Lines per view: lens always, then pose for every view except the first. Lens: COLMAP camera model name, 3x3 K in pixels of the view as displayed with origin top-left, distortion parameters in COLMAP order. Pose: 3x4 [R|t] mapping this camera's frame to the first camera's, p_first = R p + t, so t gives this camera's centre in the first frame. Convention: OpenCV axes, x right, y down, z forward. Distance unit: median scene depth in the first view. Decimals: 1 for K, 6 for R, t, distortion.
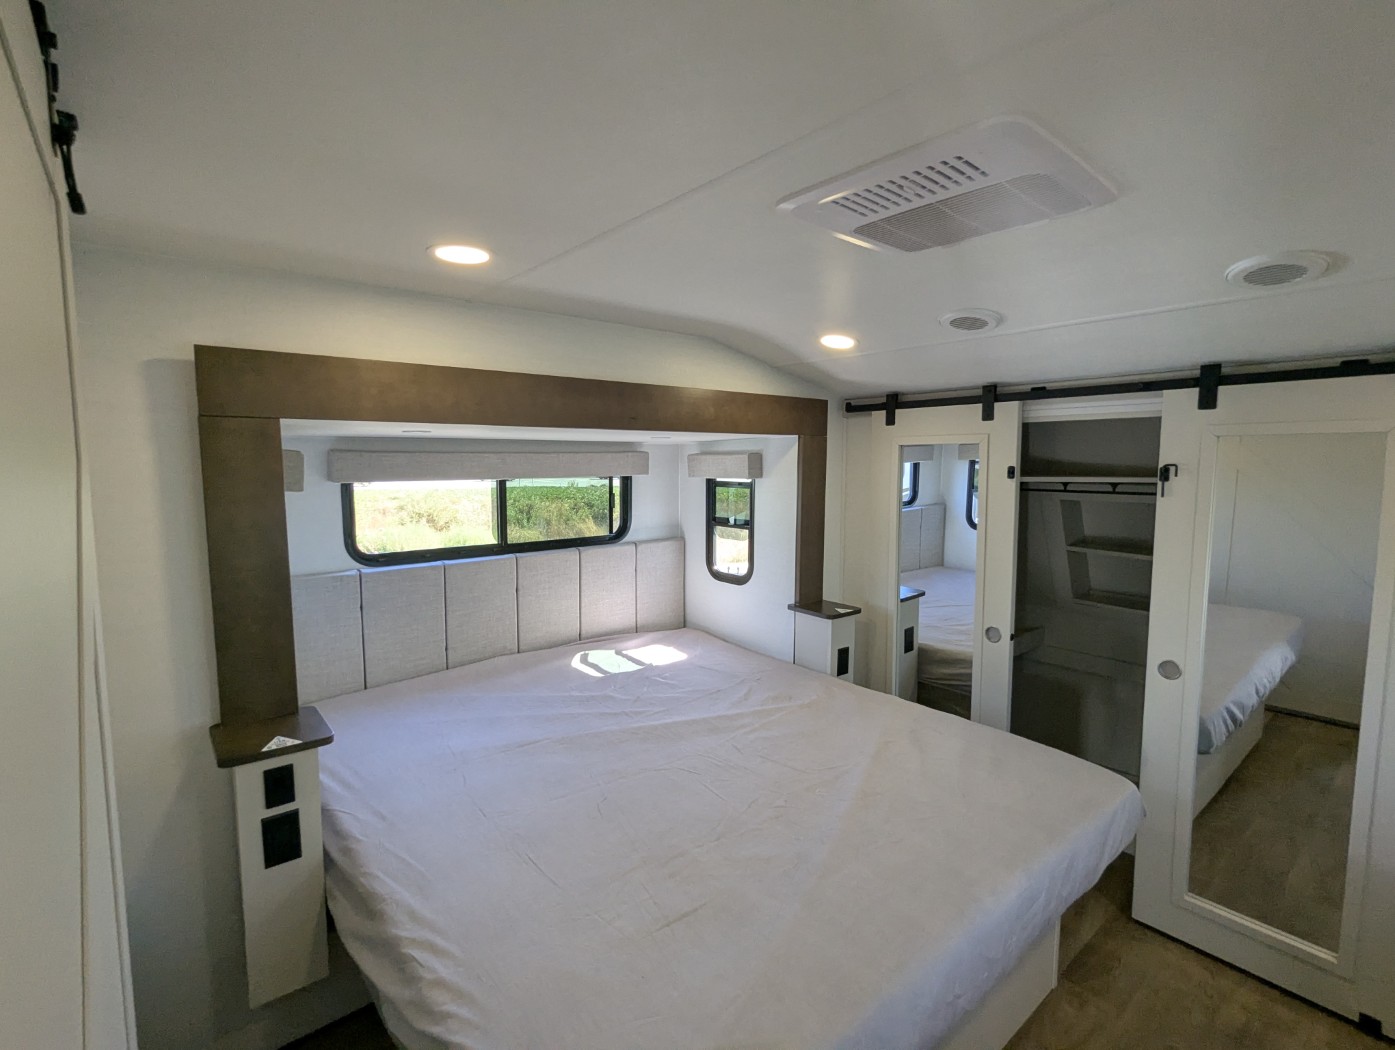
lens RADIAL K [[663.6, 0, 696.6], [0, 663.6, 523.3], [0, 0, 1]] dist [-0.002559, 0.001883]
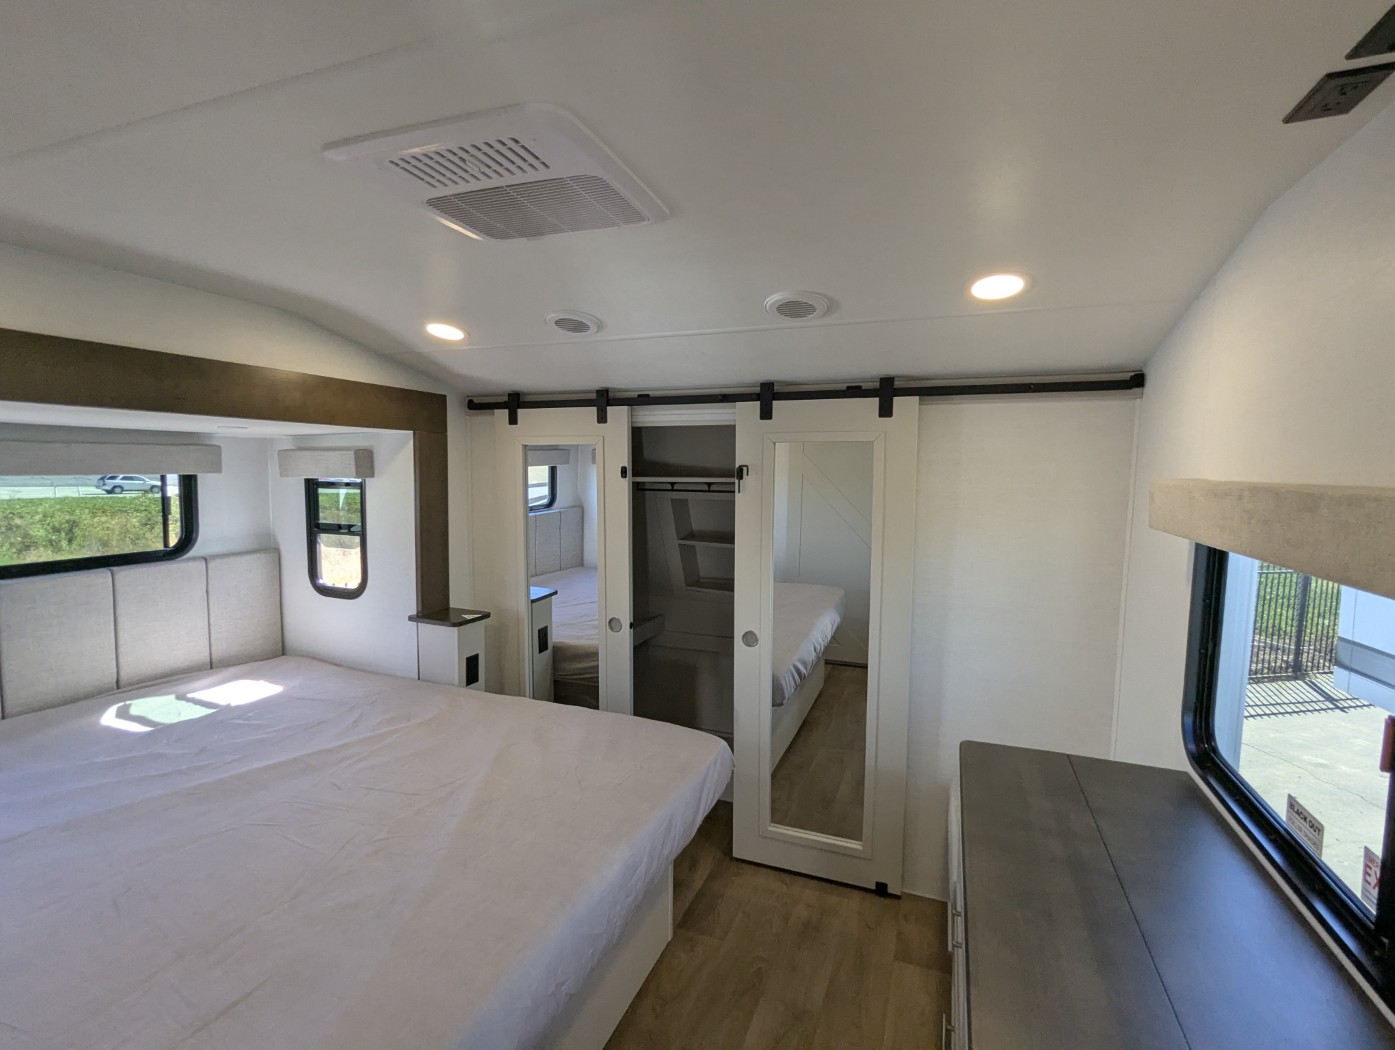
lens RADIAL K [[663.6, 0, 697.8], [0, 663.6, 525.7], [0, 0, 1]] dist [-0.002559, 0.001883]
pose [[0.874371, -0.029233, 0.484376, 0.058188], [0.033288, 0.999446, 0.000229, 0.013679], [-0.484114, 0.015923, 0.874860, 0.004694]]
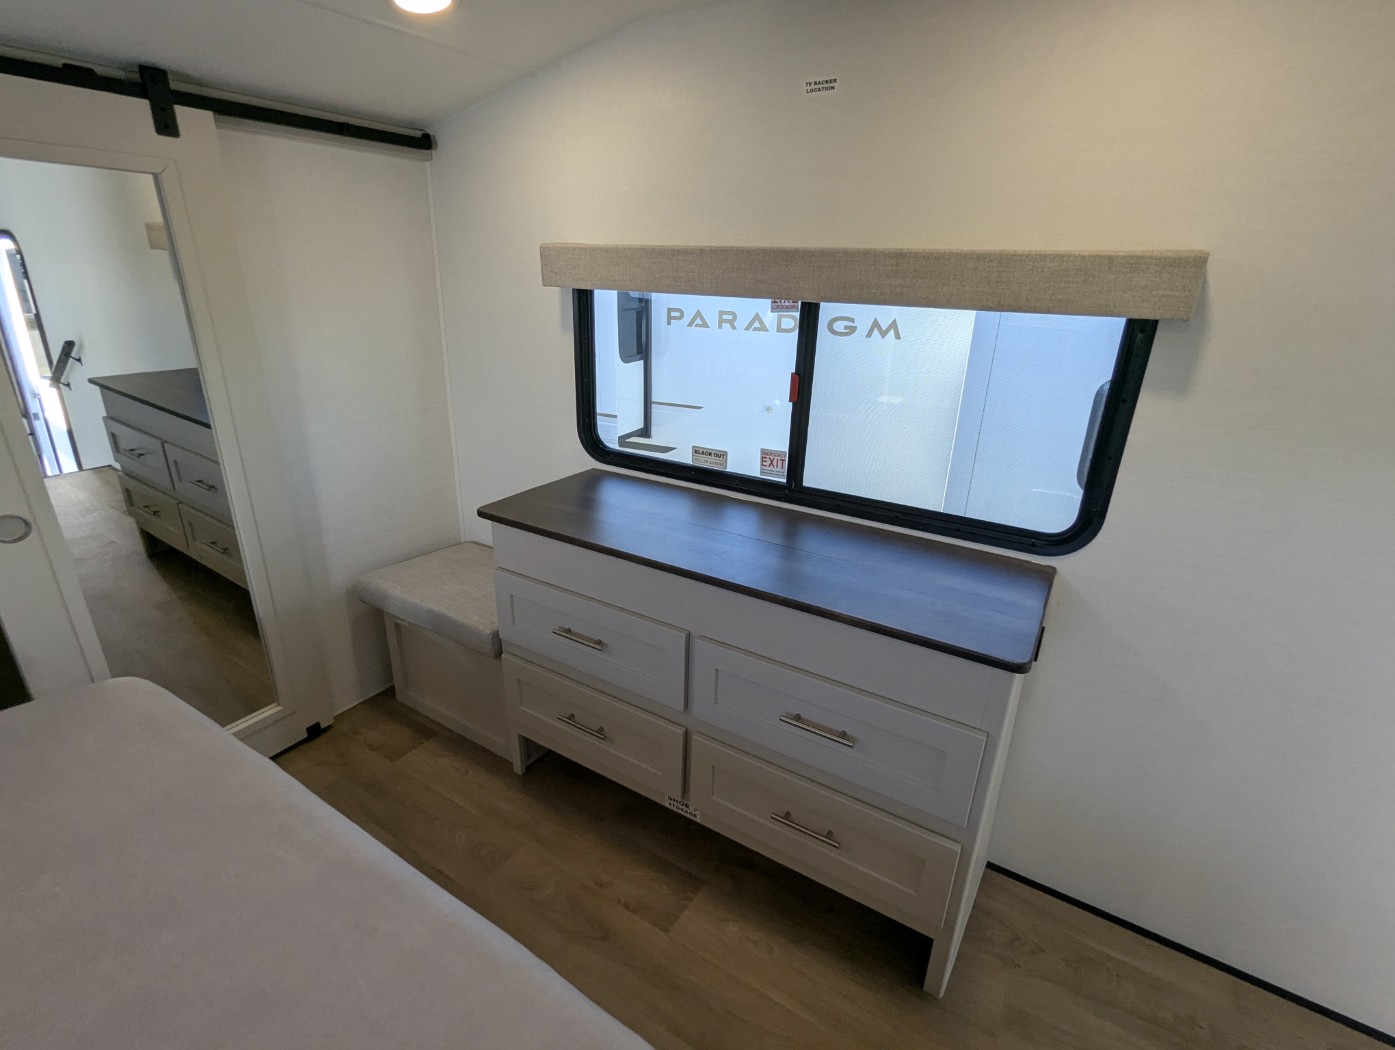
lens RADIAL K [[663.6, 0, 694.5], [0, 663.6, 518.3], [0, 0, 1]] dist [-0.002559, 0.001883]
pose [[-0.321050, -0.342453, 0.882979, -0.103540], [0.061488, 0.922831, 0.380266, -0.006622], [-0.945064, 0.176377, -0.275218, 0.502819]]
